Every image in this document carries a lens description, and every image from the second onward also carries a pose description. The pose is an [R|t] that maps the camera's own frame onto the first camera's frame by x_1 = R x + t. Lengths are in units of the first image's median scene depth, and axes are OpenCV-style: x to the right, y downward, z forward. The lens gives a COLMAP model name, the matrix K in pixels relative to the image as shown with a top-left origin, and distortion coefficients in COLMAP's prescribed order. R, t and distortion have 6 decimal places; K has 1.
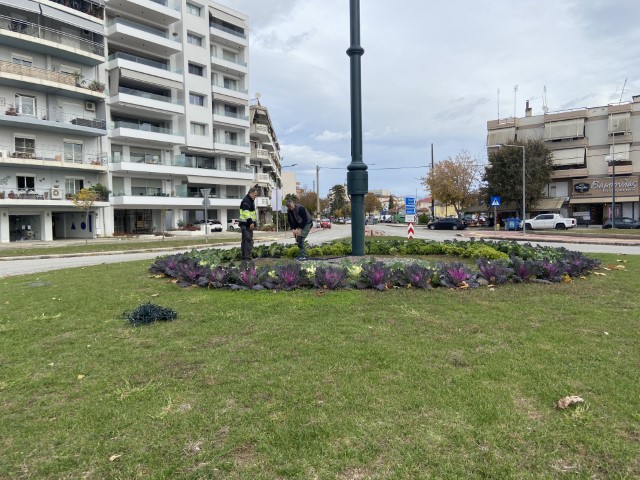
lens RADIAL K [[485.9, 0, 323.0], [0, 485.9, 238.1], [0, 0, 1]] dist [0.105948, -0.135541]
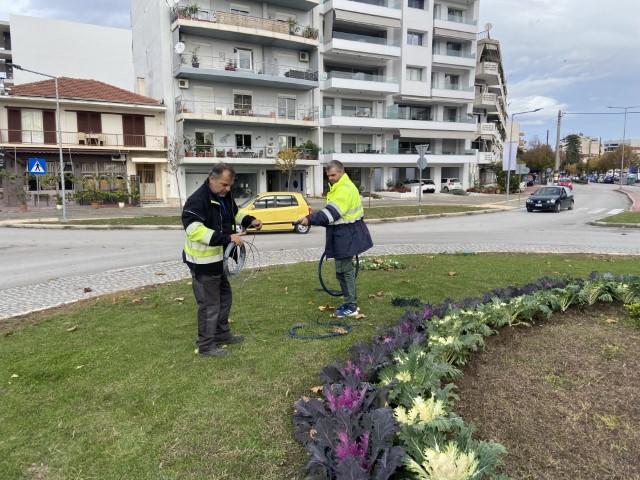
lens RADIAL K [[485.9, 0, 323.0], [0, 485.9, 238.1], [0, 0, 1]] dist [0.105948, -0.135541]
pose [[0.914585, 0.064138, -0.399276, -0.038631], [-0.027234, 0.994870, 0.097429, -0.014014], [0.403476, -0.078233, 0.911639, 0.124938]]
